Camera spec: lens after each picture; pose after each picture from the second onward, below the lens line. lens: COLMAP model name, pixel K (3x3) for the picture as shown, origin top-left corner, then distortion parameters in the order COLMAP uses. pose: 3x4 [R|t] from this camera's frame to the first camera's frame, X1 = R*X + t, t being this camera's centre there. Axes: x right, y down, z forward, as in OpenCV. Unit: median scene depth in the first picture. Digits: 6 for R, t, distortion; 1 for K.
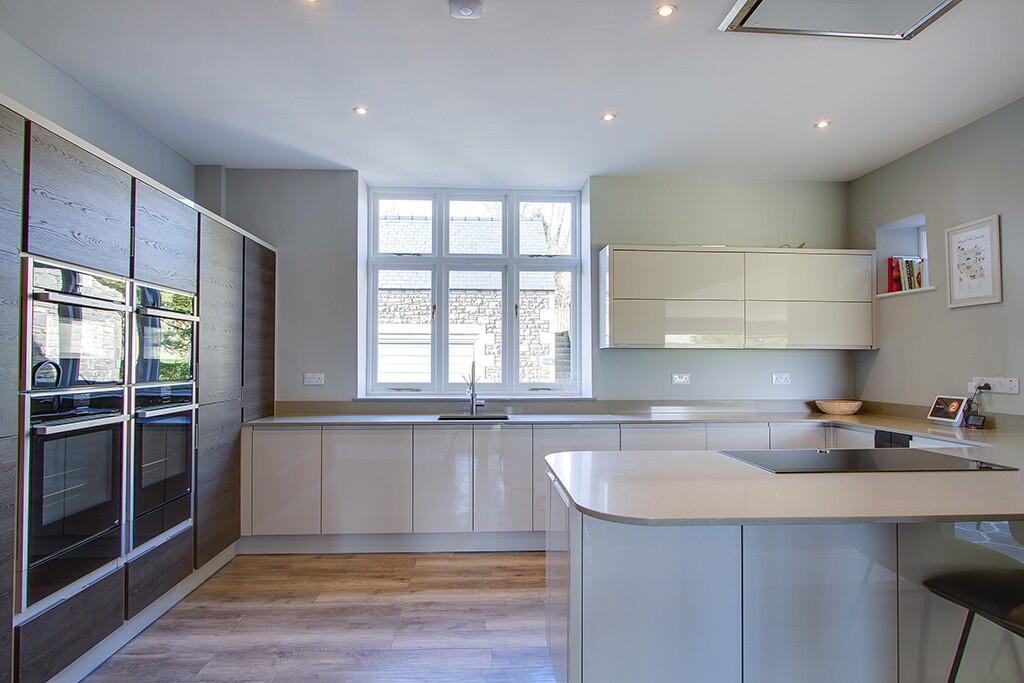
lens RADIAL K [[599.9, 0, 512.4], [0, 599.9, 352.8], [0, 0, 1]] dist [-0.004970, 0.000139]
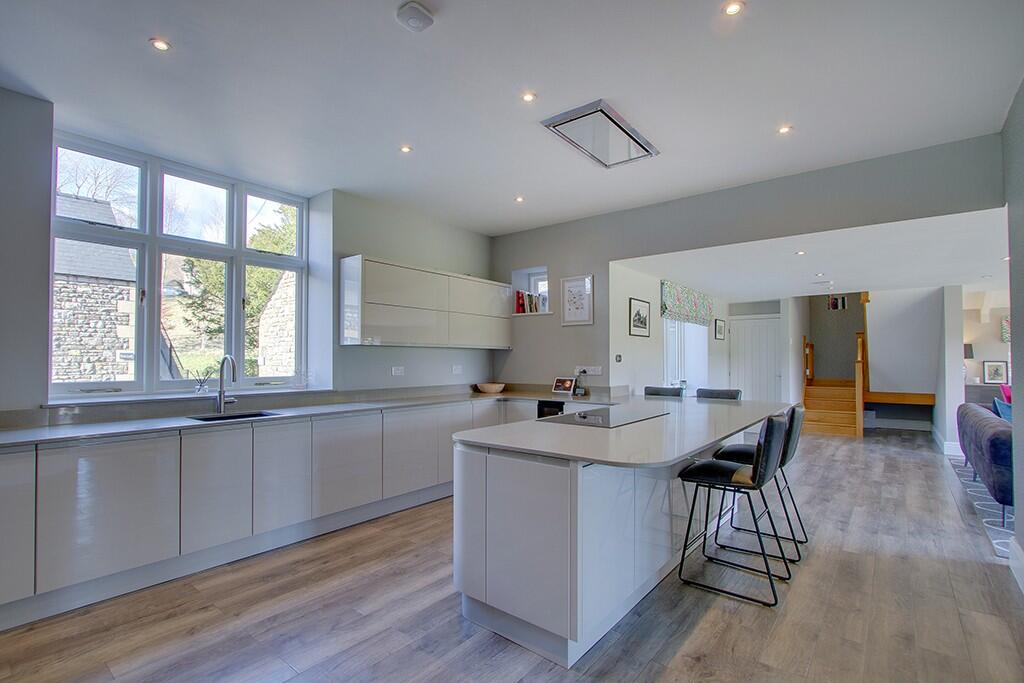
lens RADIAL K [[478.4, 0, 517.6], [0, 478.4, 351.2], [0, 0, 1]] dist [-0.002626, -0.000026]
pose [[0.672732, 0.011261, 0.739800, -0.305433], [-0.012786, 0.999912, -0.003593, 0.003434], [-0.739775, -0.007042, 0.672817, 0.160553]]
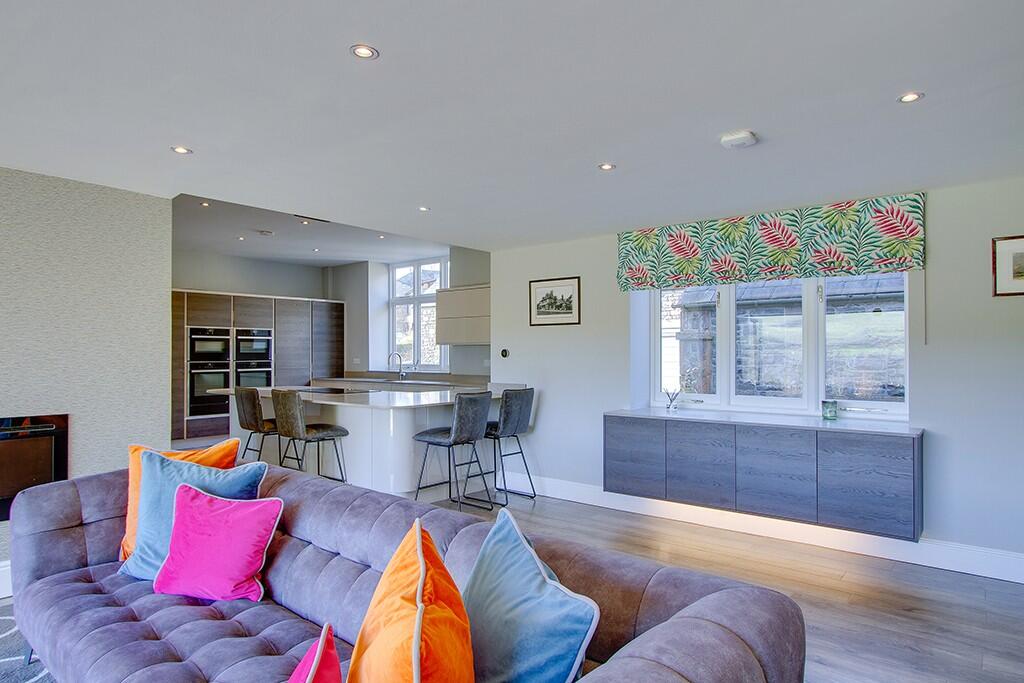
lens RADIAL K [[599.9, 0, 512.4], [0, 599.9, 352.8], [0, 0, 1]] dist [-0.004970, 0.000139]
pose [[0.733542, -0.004077, -0.679632, 1.558275], [0.014992, 0.999836, 0.010182, -0.000248], [0.679479, -0.017658, 0.733483, -0.193584]]
